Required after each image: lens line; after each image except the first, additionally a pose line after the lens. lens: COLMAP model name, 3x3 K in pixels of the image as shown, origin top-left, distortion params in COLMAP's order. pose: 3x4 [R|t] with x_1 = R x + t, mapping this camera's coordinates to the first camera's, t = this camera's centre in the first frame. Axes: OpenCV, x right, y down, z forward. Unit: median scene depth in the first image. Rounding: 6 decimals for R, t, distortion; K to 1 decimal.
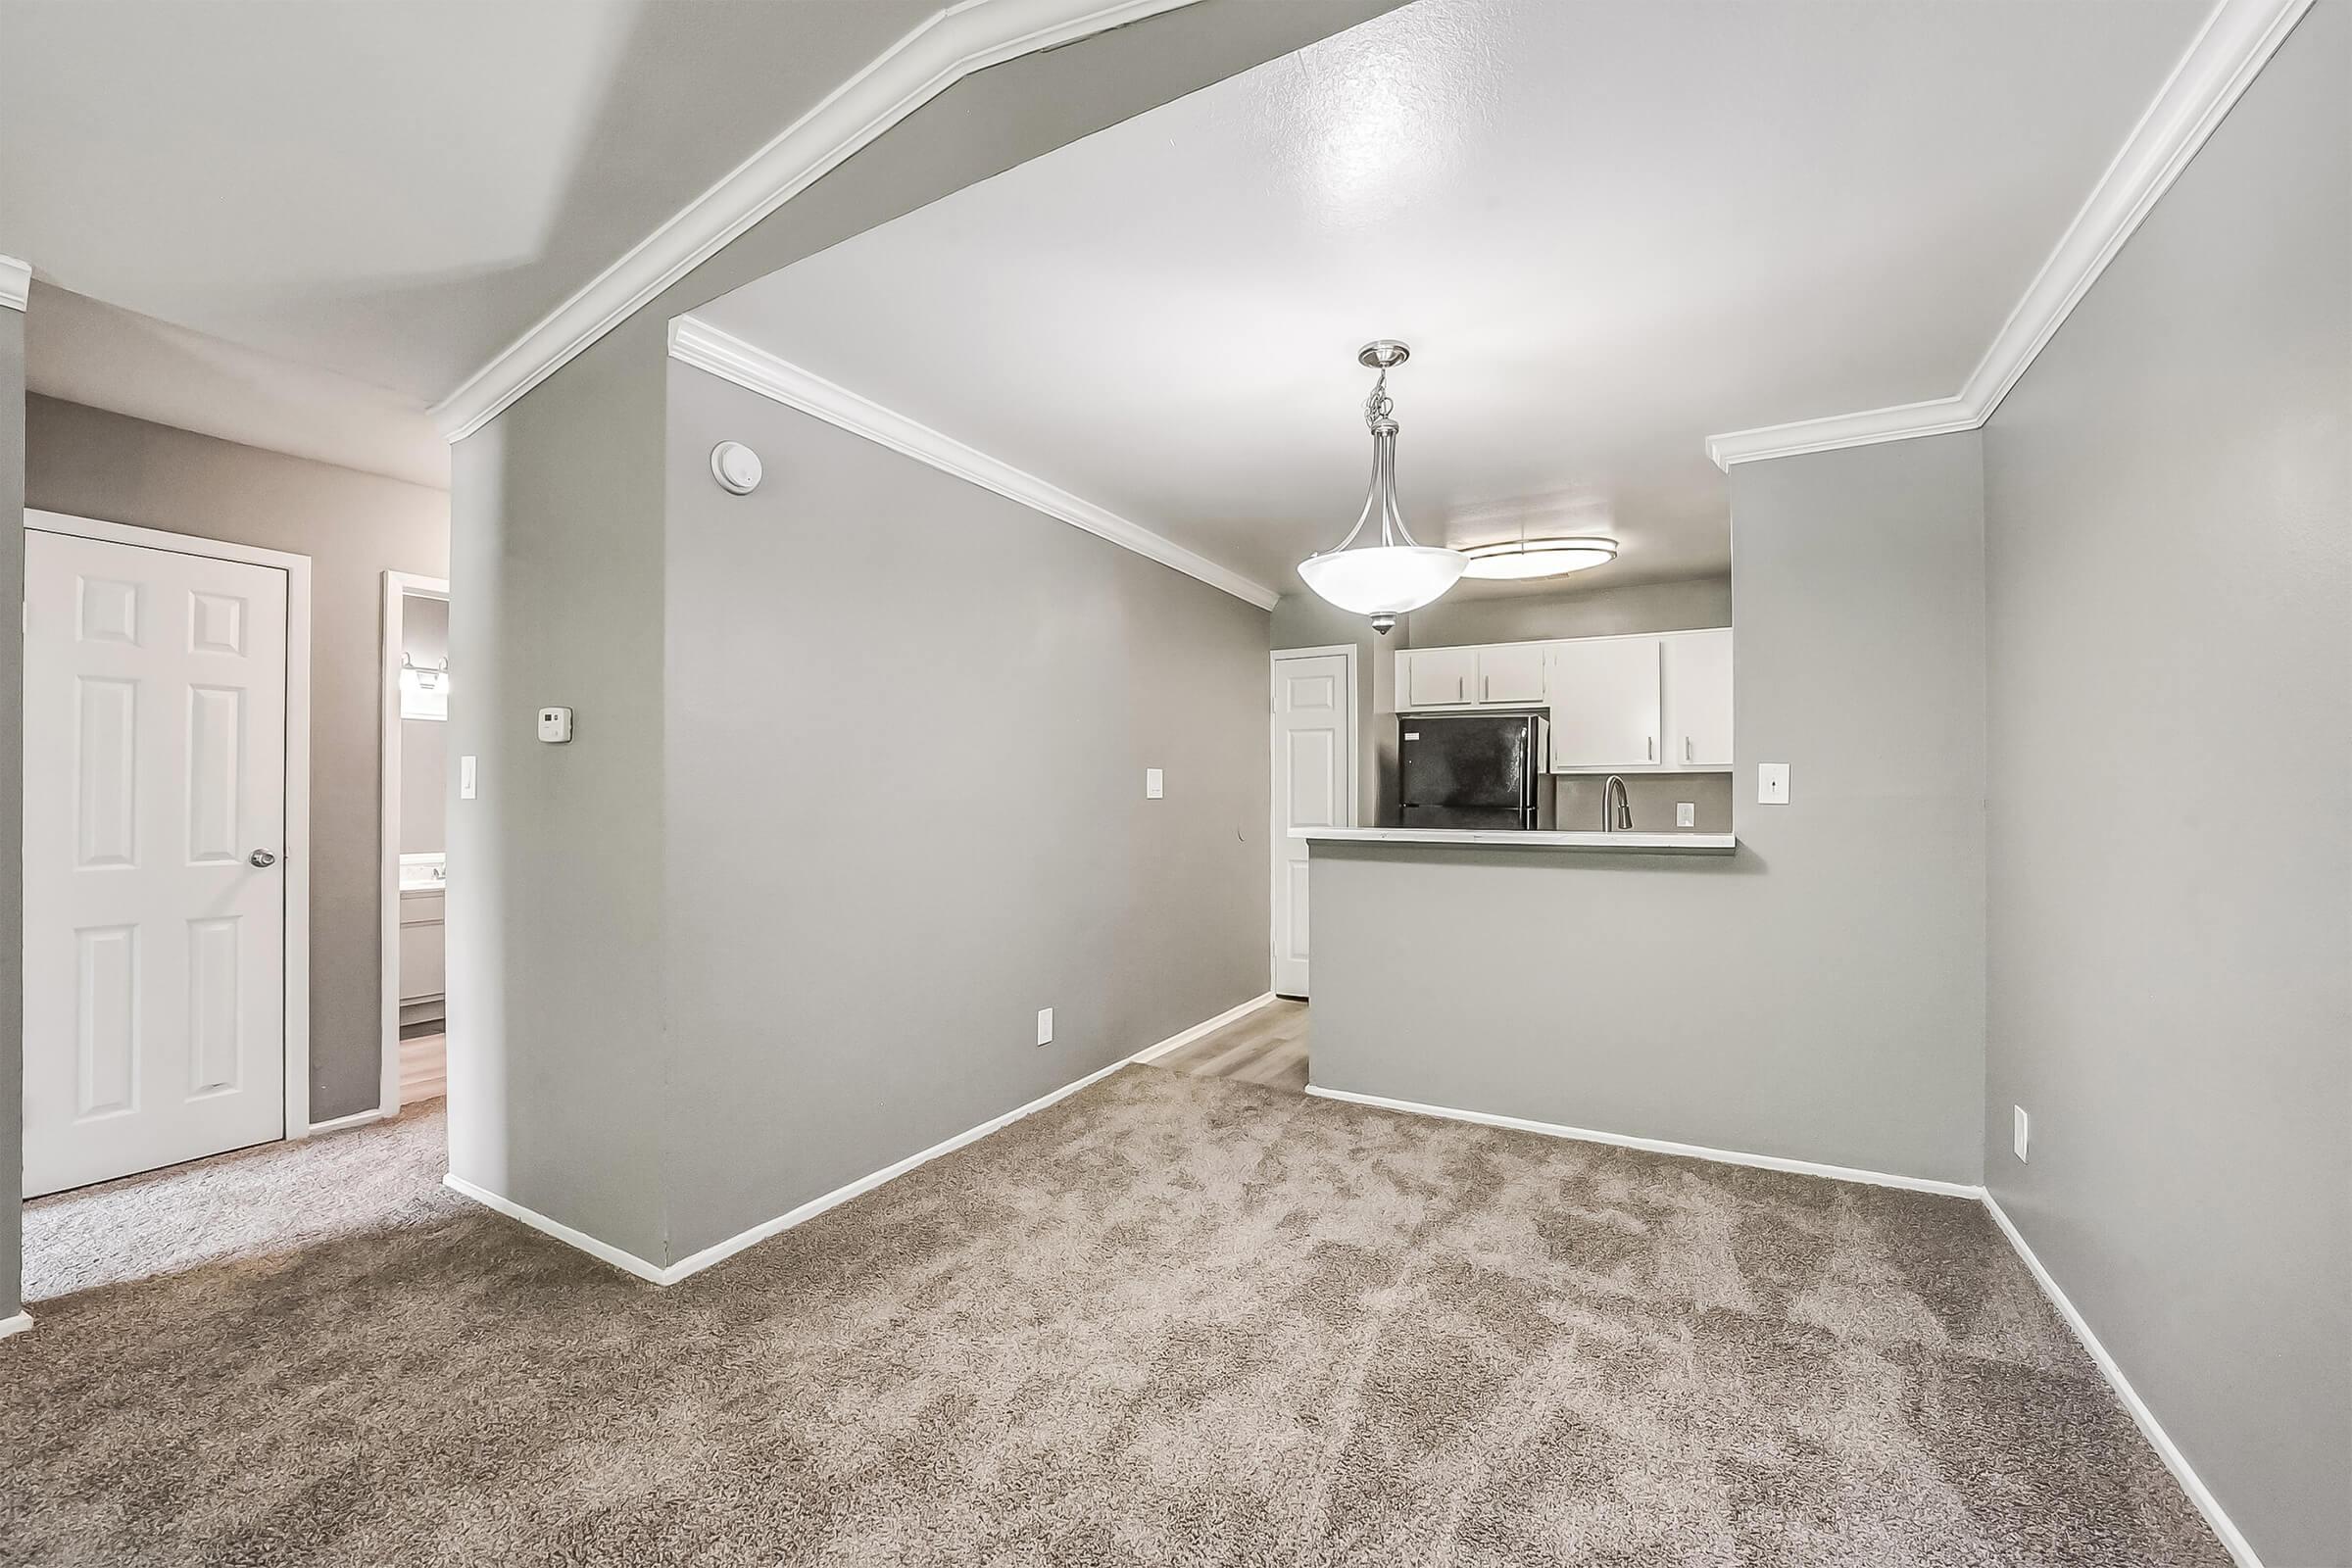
lens RADIAL K [[935.6, 0, 1181.1], [0, 935.6, 797.3], [0, 0, 1]] dist [-0.036316, 0.008059]
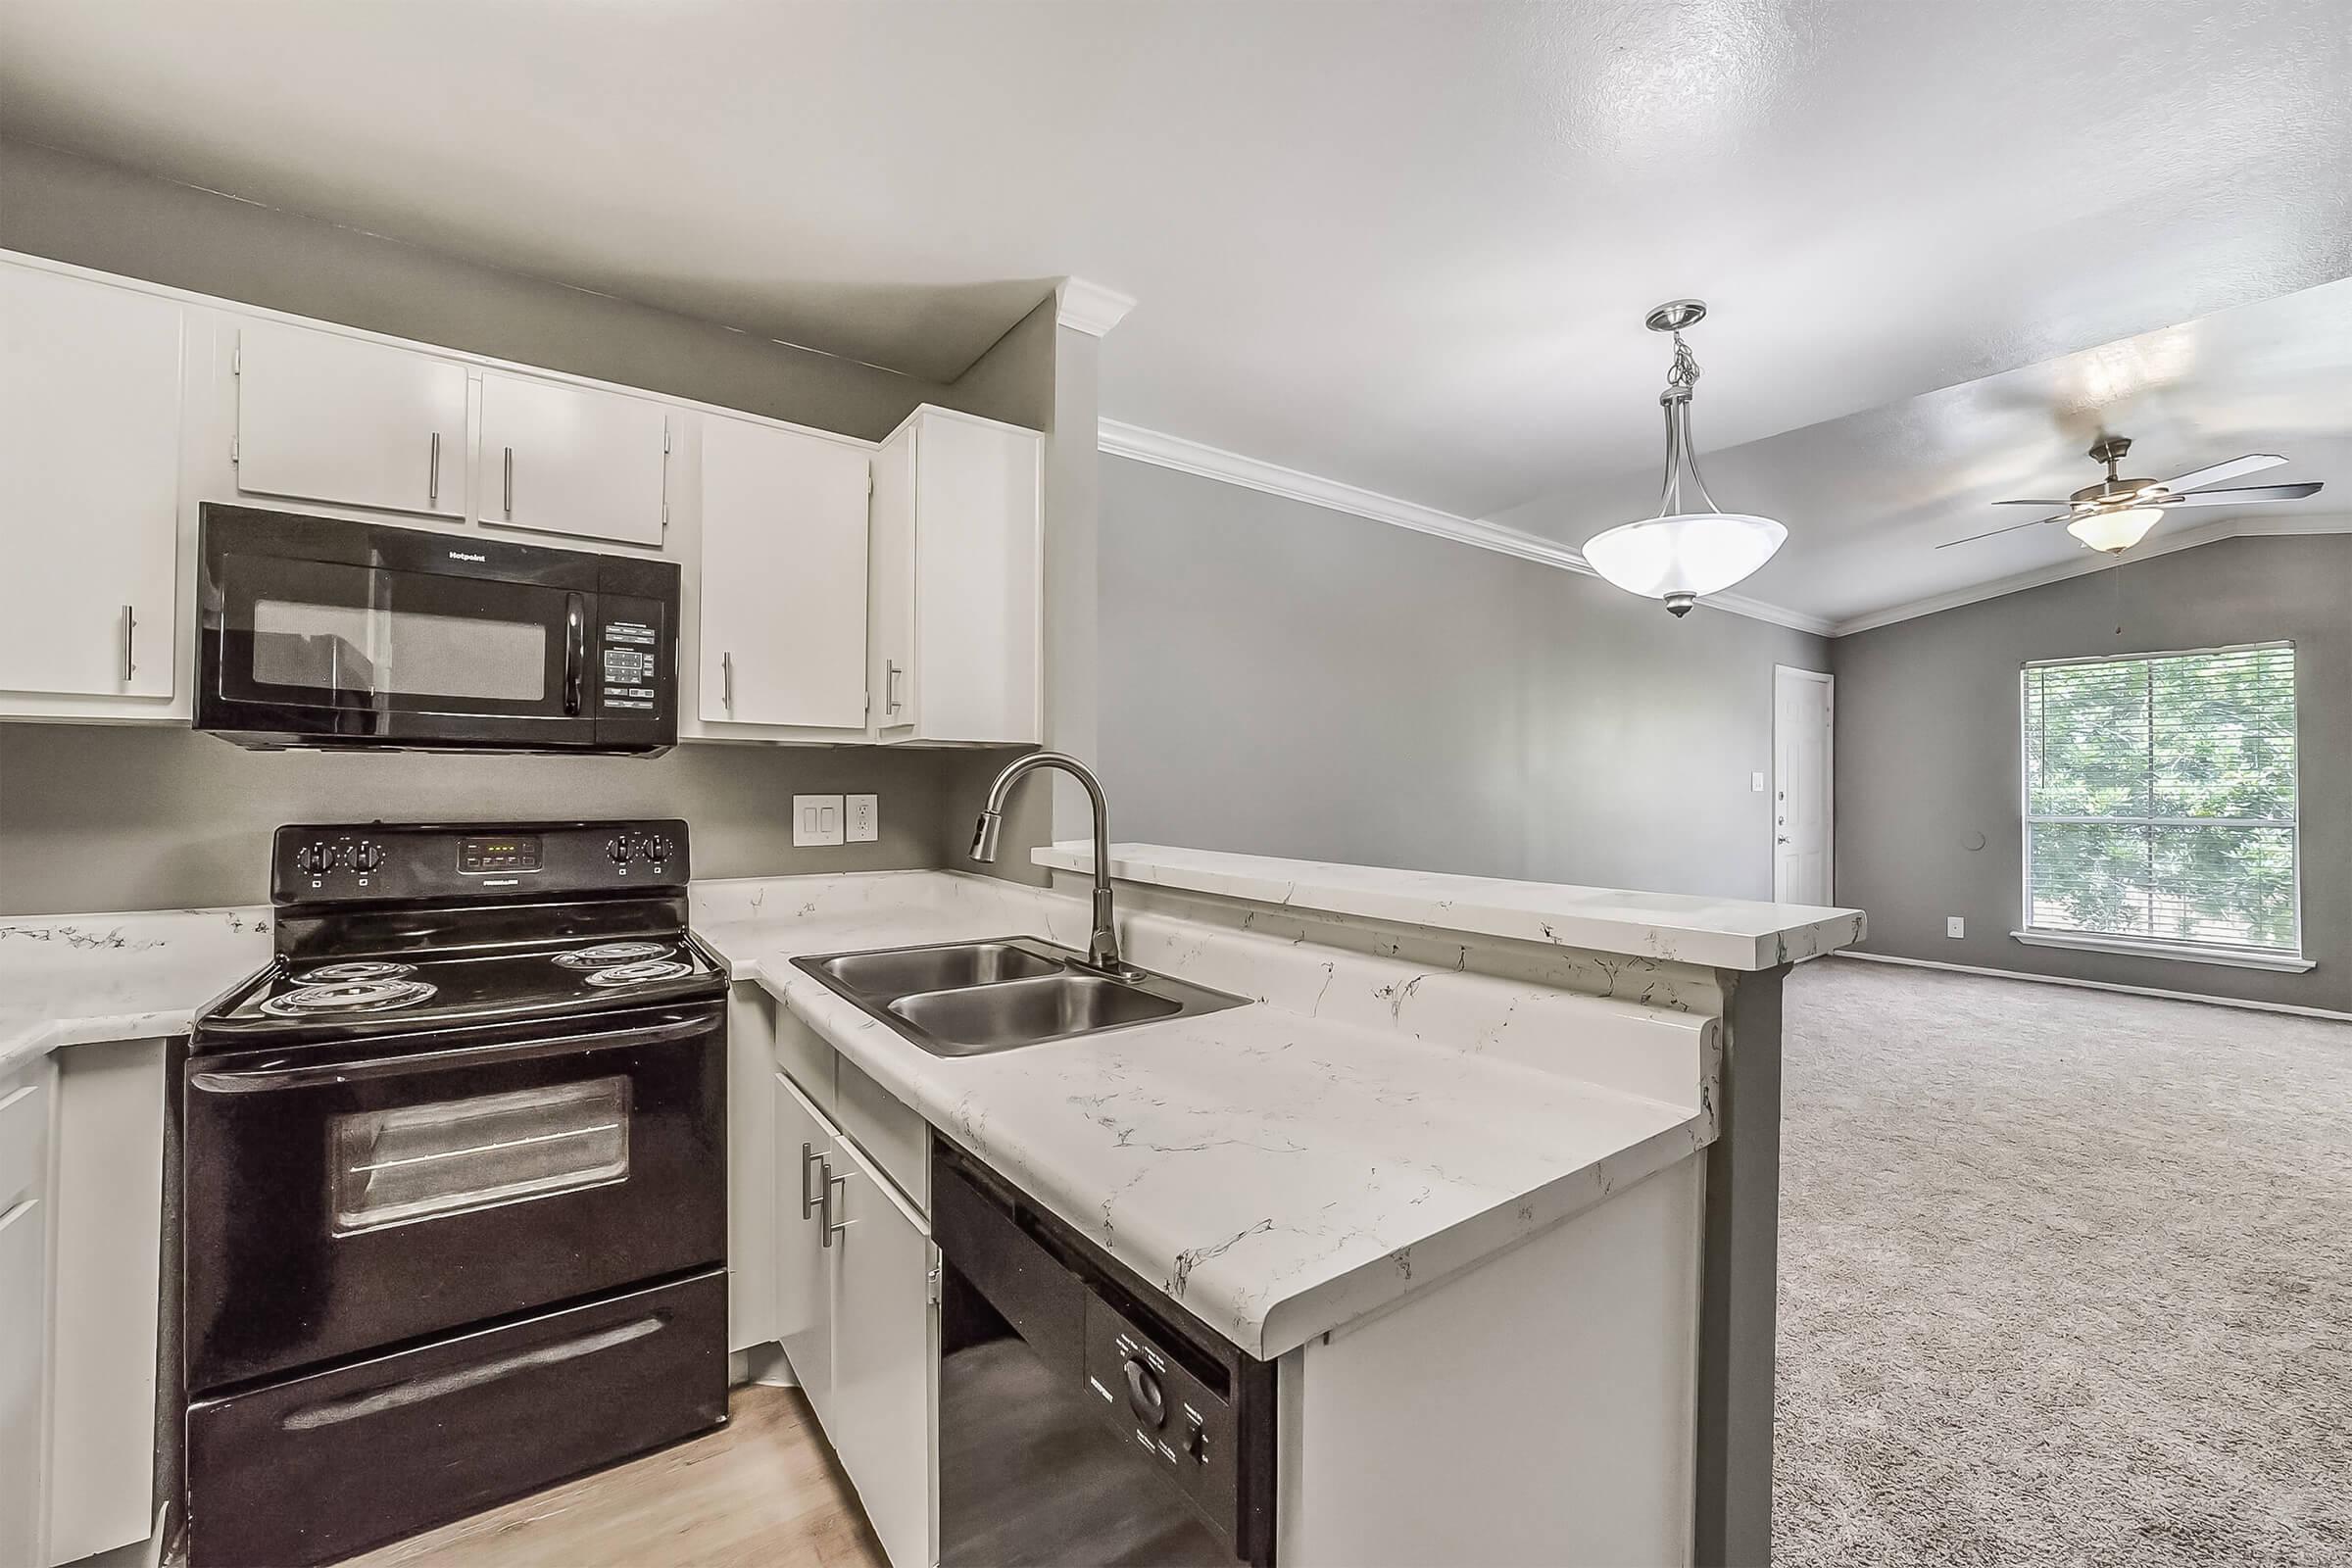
lens RADIAL K [[940.4, 0, 1179.9], [0, 940.4, 788.7], [0, 0, 1]] dist [-0.032982, 0.008874]
pose [[-0.906740, -0.005198, 0.421659, 0.243561], [-0.003592, 0.999983, 0.004601, -0.007342], [-0.421676, 0.002658, -0.906743, 1.757859]]
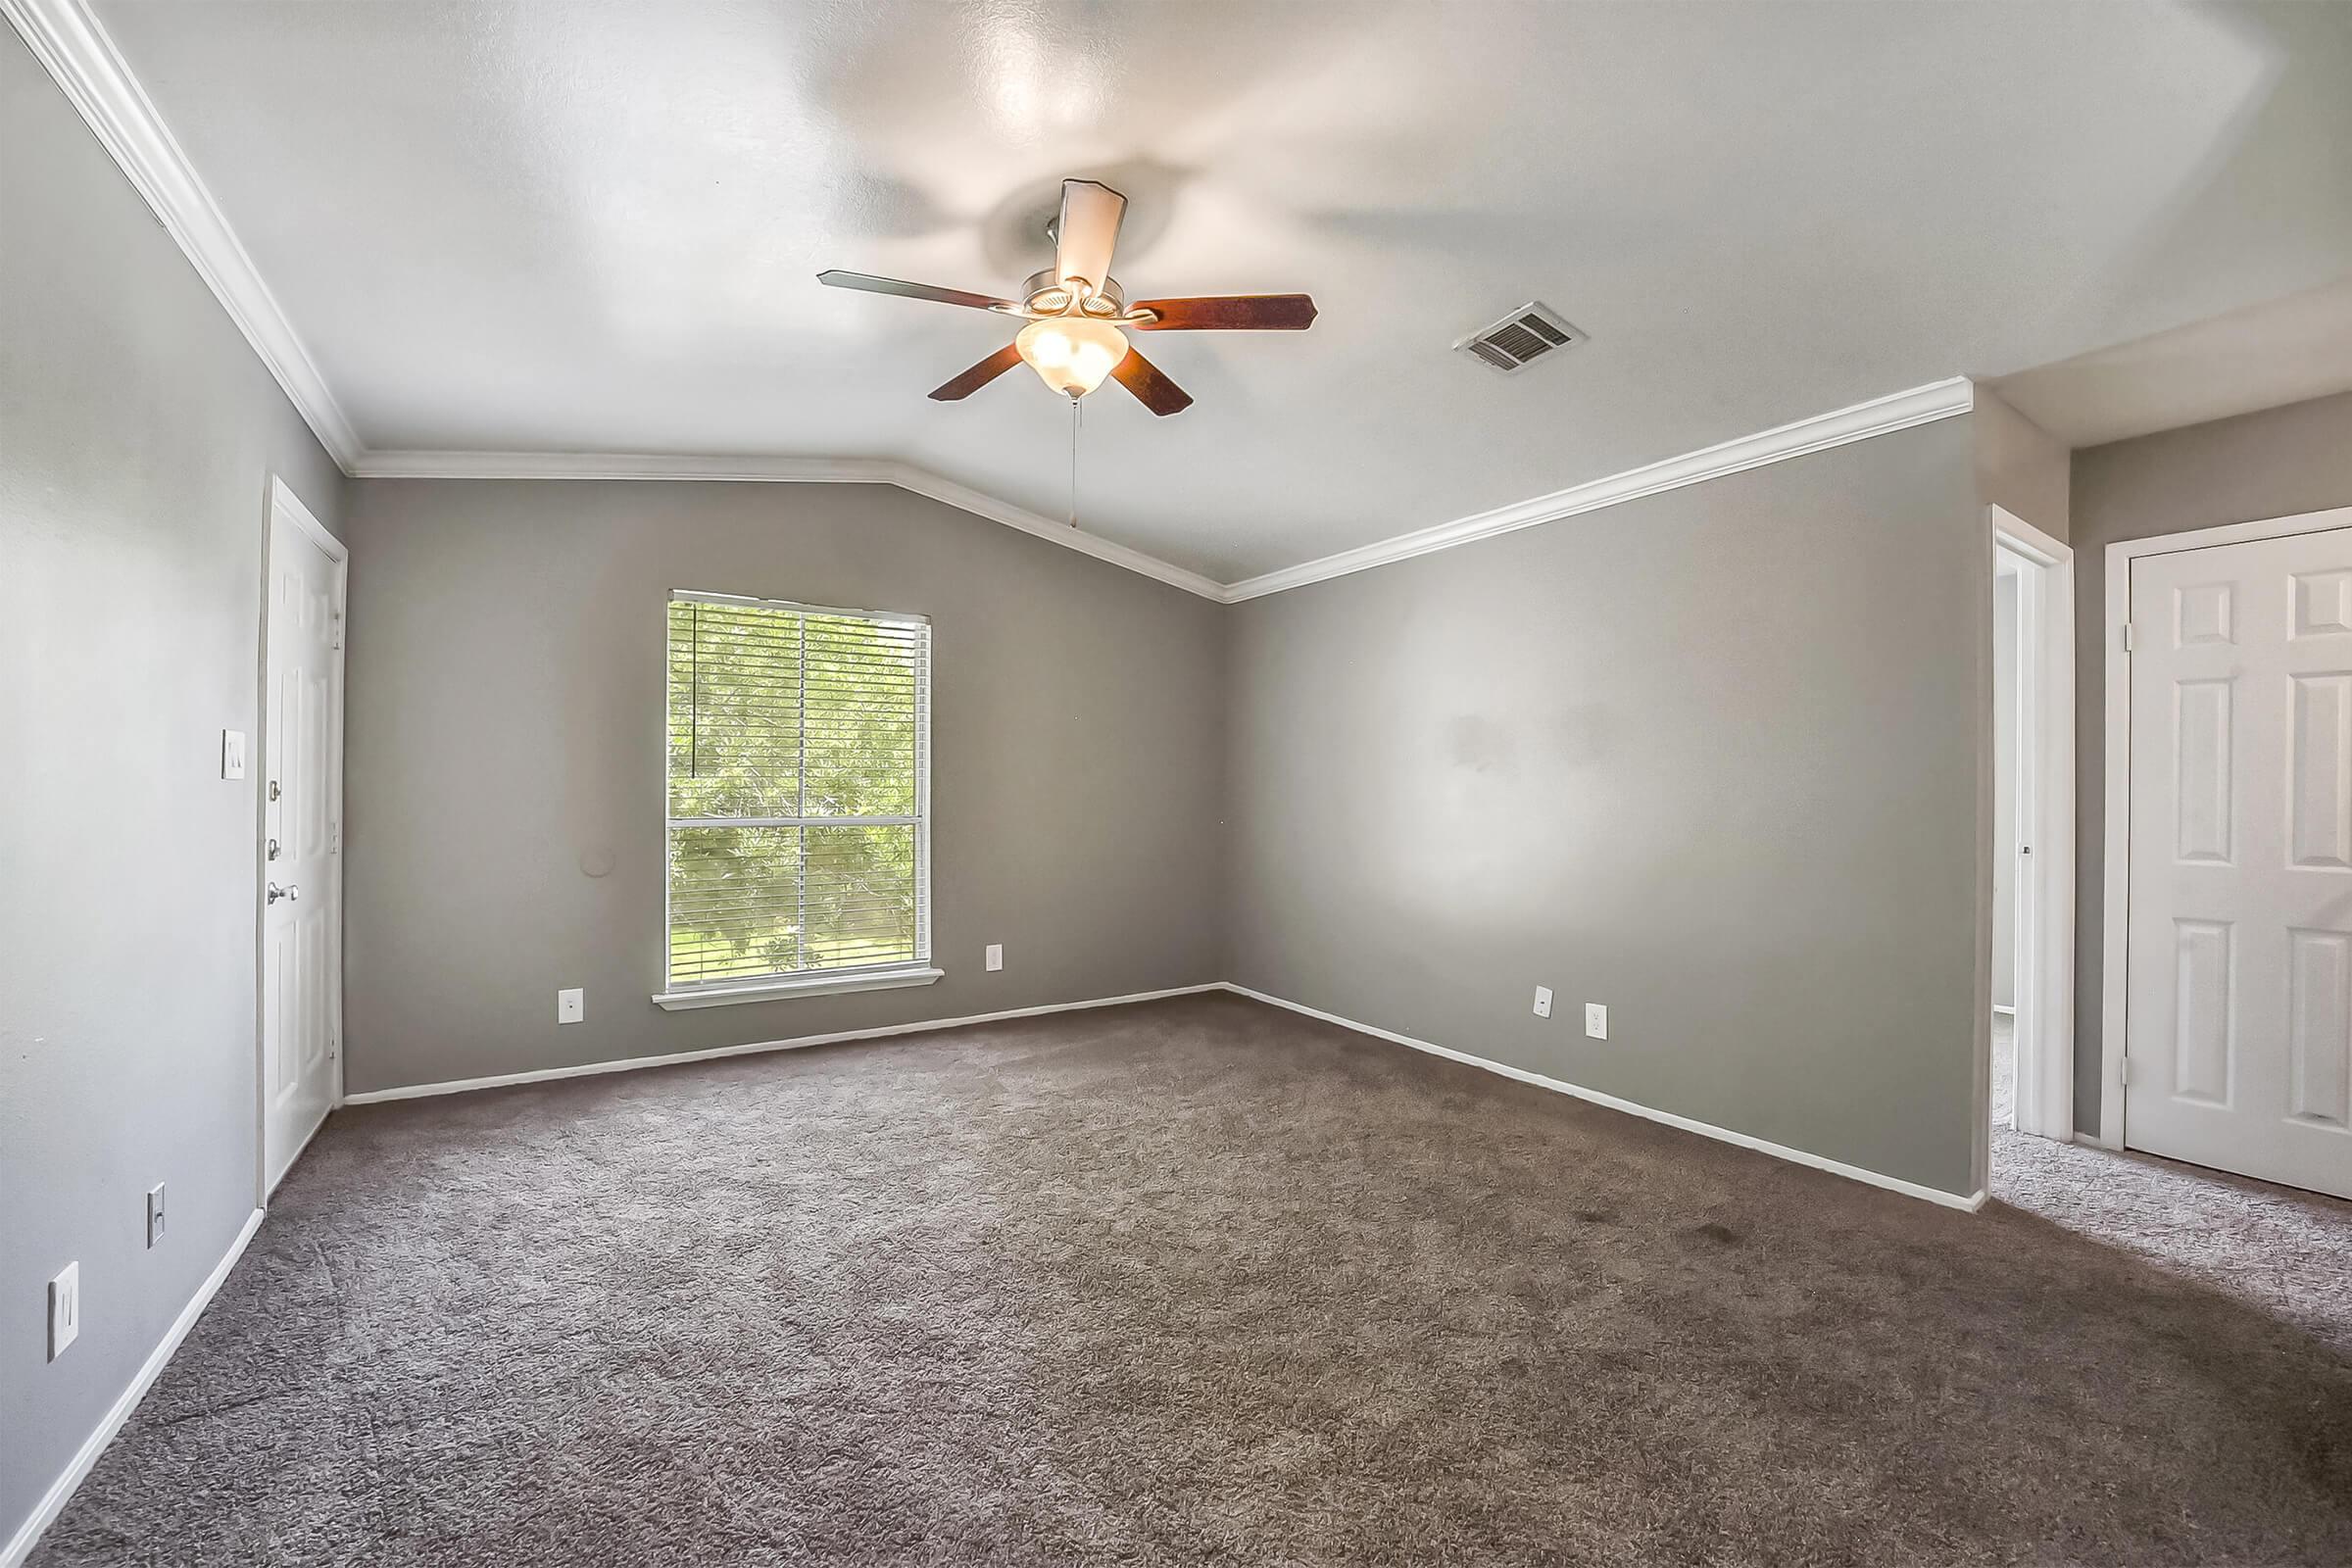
lens RADIAL K [[941.6, 0, 1178.1], [0, 941.6, 783.0], [0, 0, 1]] dist [-0.037087, 0.008617]
pose [[-0.463308, -0.007964, -0.886162, 0.273484], [-0.009331, 0.999948, -0.004109, 0.001350], [0.886148, 0.006365, -0.463358, 0.432347]]
